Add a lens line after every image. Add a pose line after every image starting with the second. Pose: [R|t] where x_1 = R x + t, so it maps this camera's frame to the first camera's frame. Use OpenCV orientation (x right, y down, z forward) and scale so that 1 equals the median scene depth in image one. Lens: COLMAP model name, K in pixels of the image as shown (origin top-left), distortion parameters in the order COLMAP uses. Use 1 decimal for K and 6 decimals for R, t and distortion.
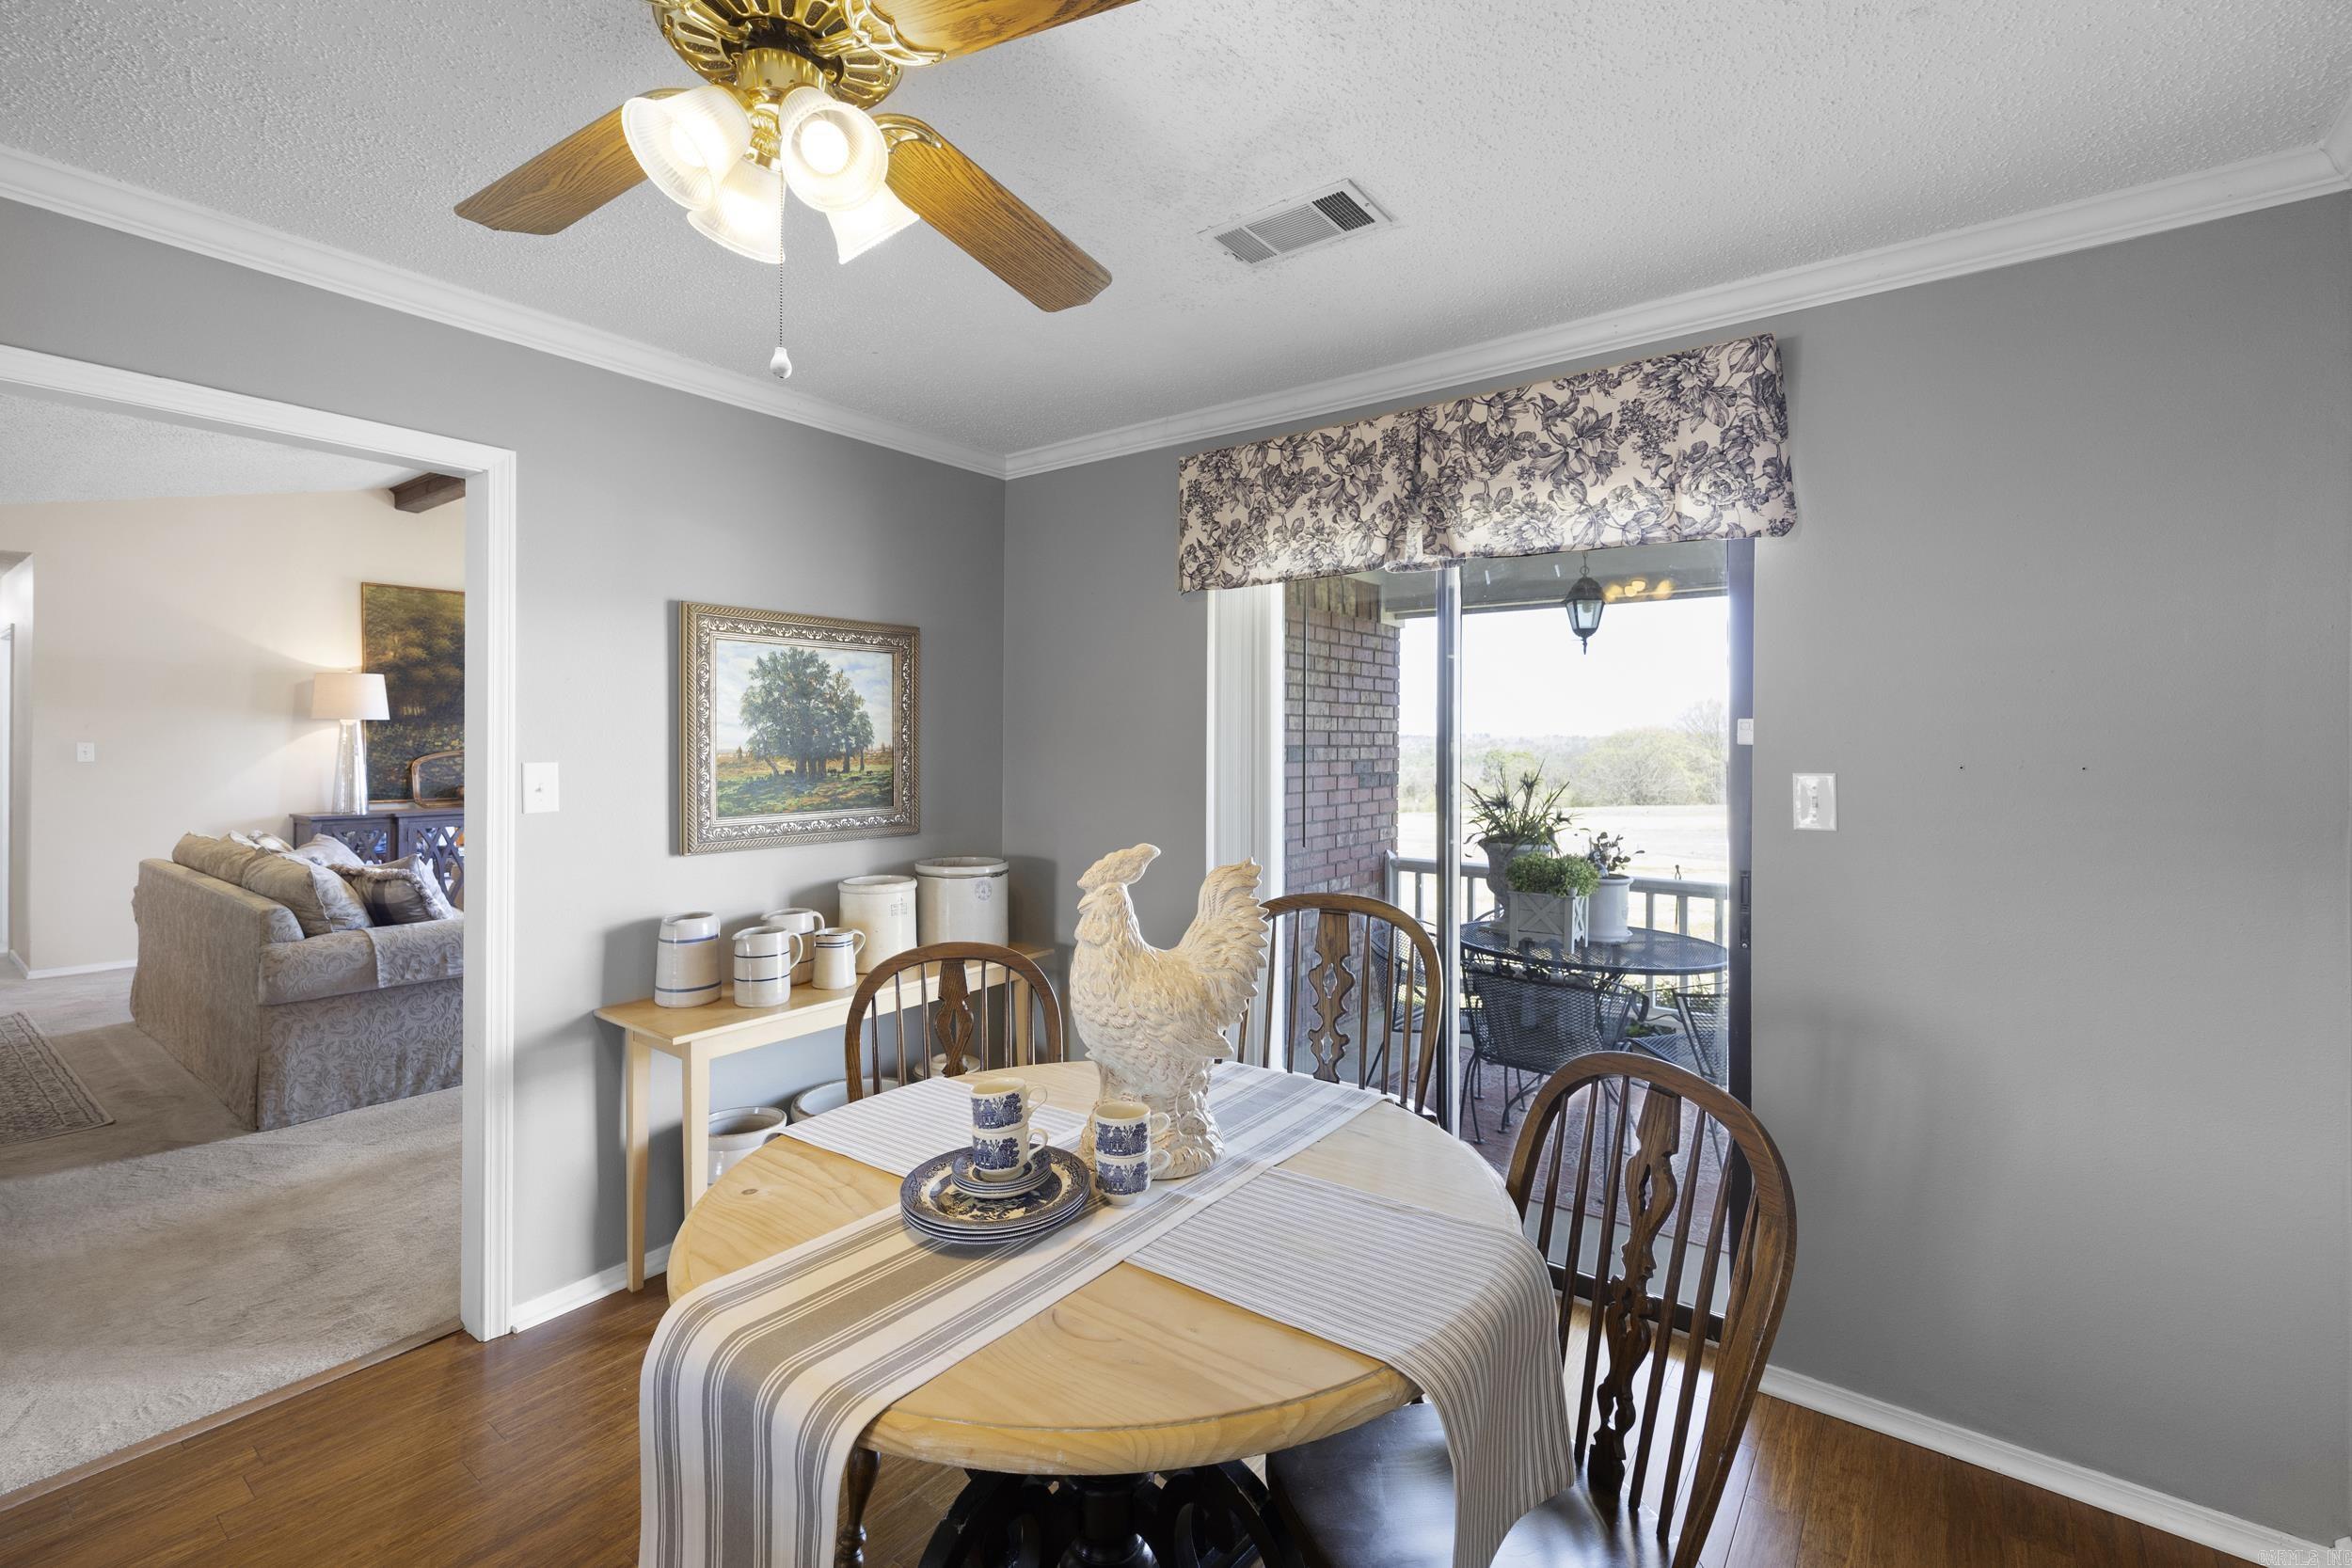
lens RADIAL K [[991.1, 0, 1184.7], [0, 991.1, 749.3], [0, 0, 1]] dist [-0.002338, 0.000826]
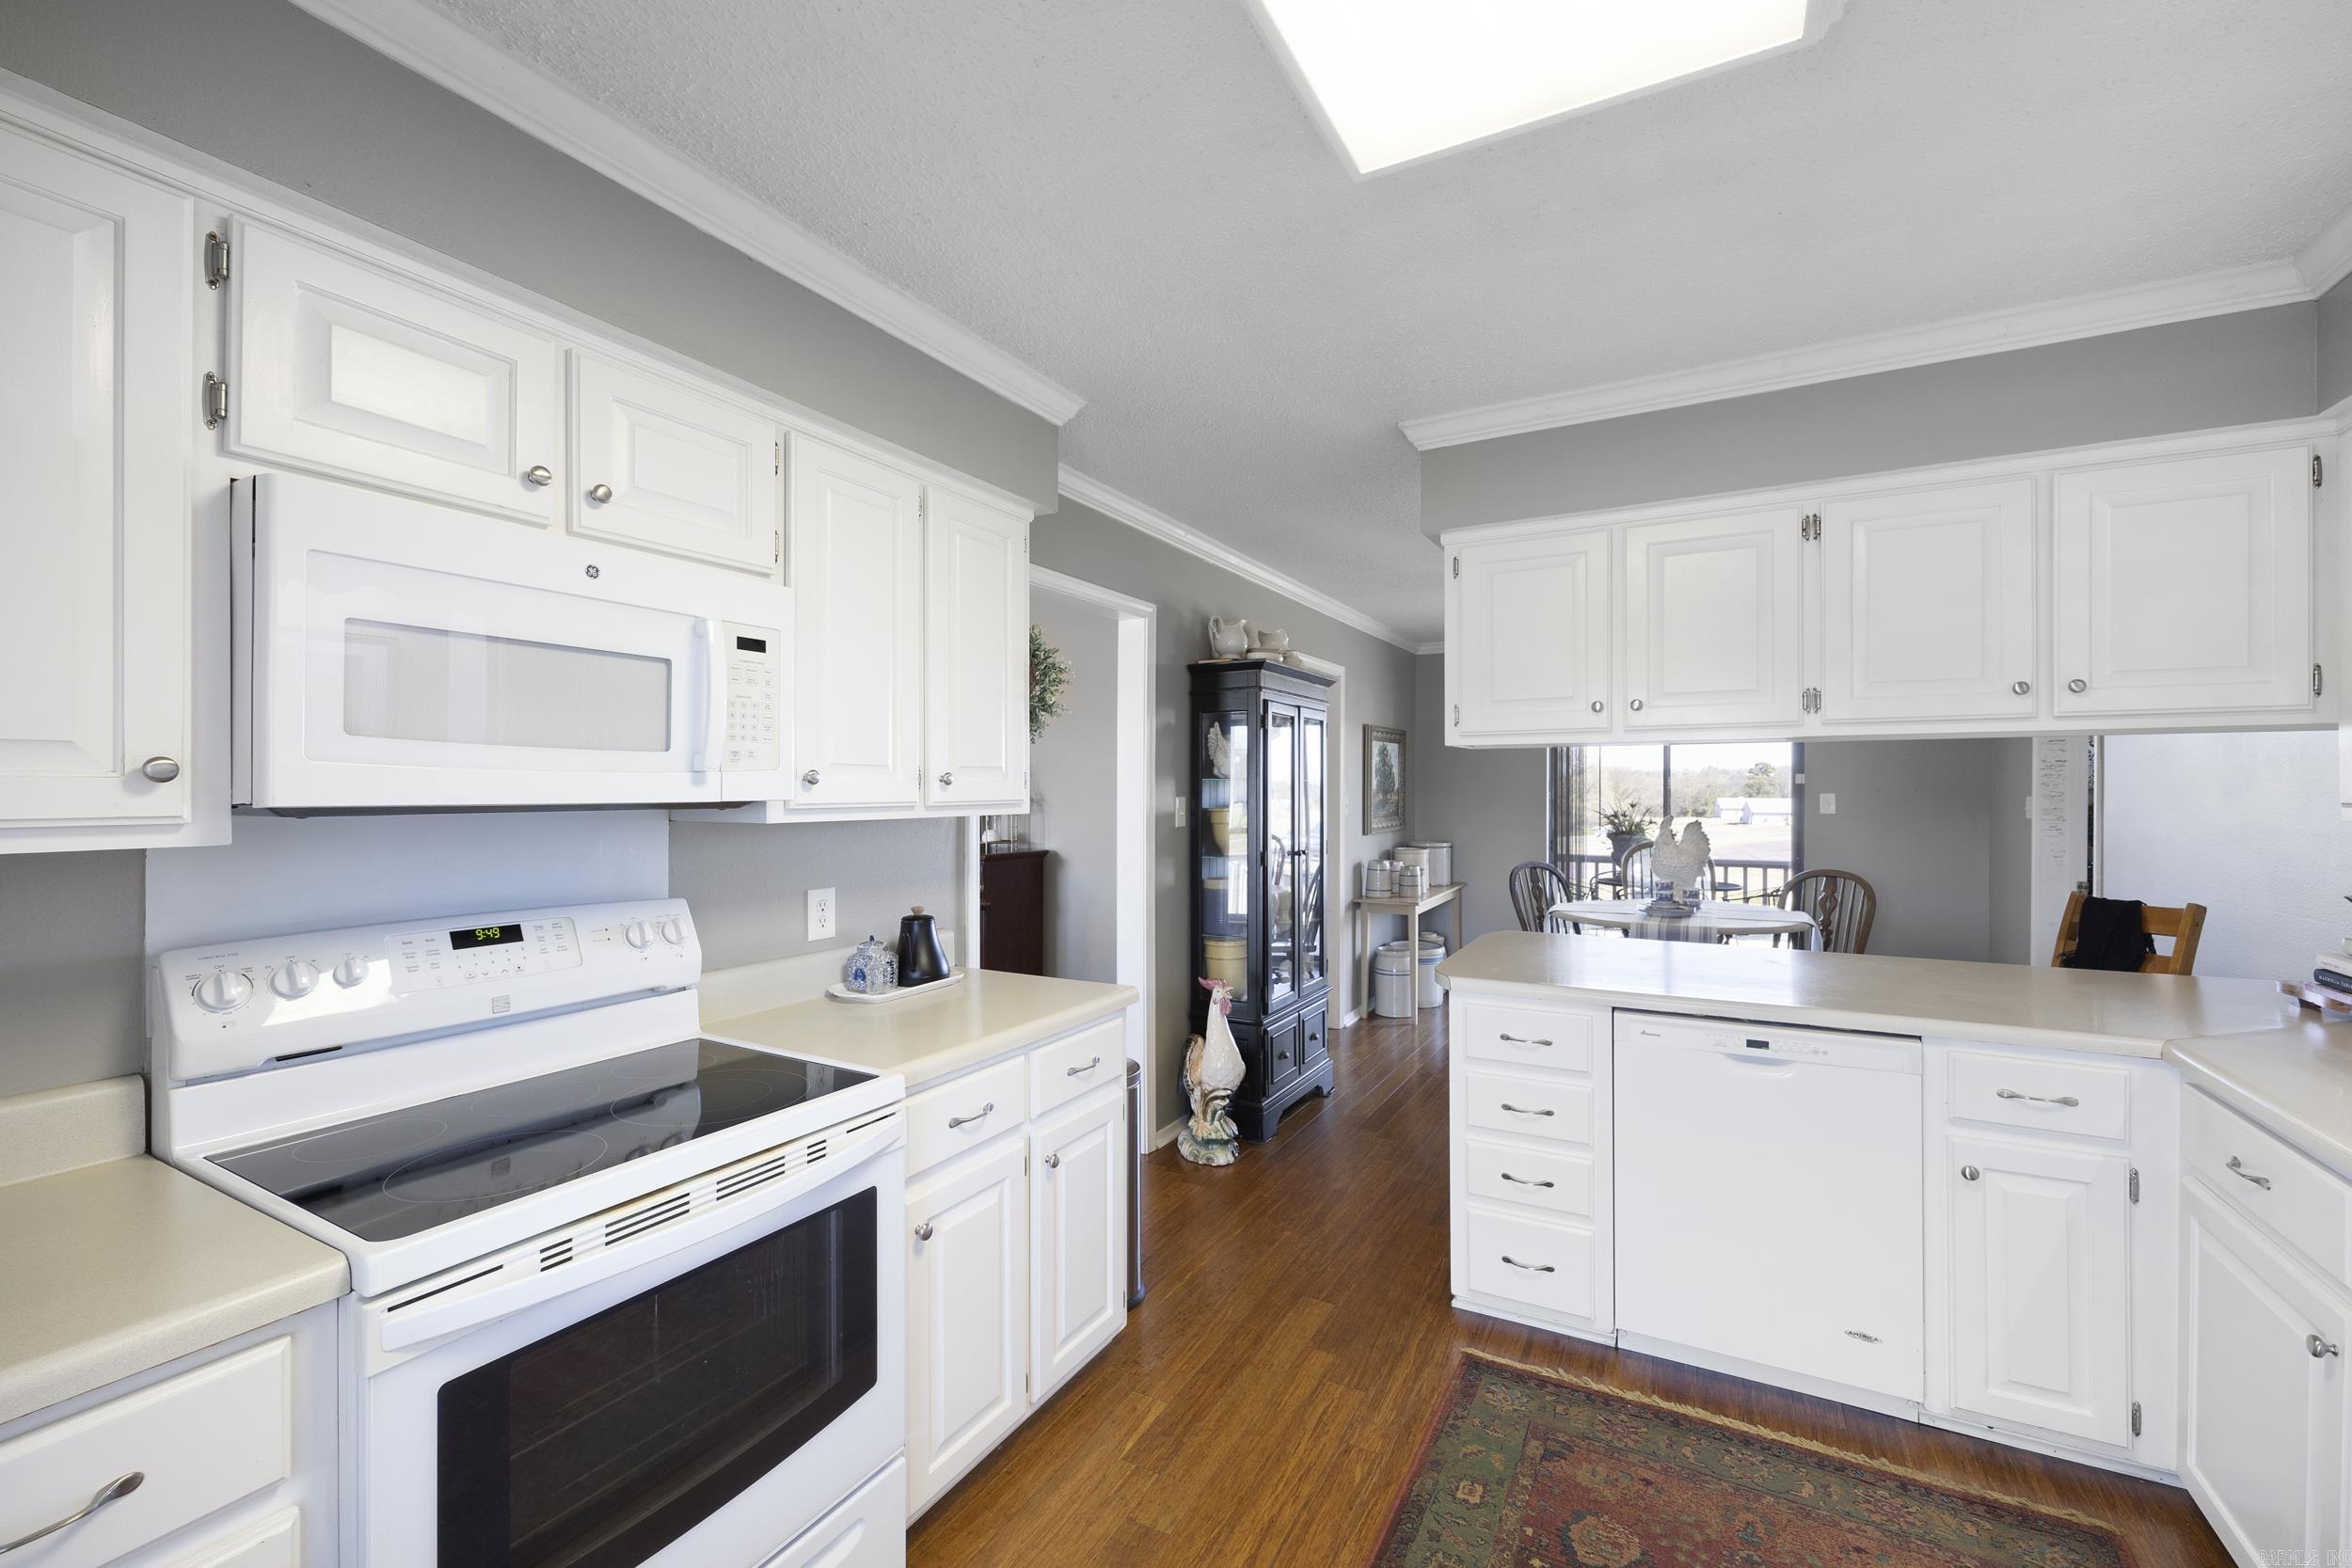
lens RADIAL K [[991.1, 0, 1137.2], [0, 991.1, 785.4], [0, 0, 1]] dist [-0.002338, 0.000826]
pose [[0.991297, -0.008876, 0.131348, -1.280851], [0.009868, 0.999928, -0.006900, 0.000677], [-0.131277, 0.008136, 0.991312, -1.161212]]
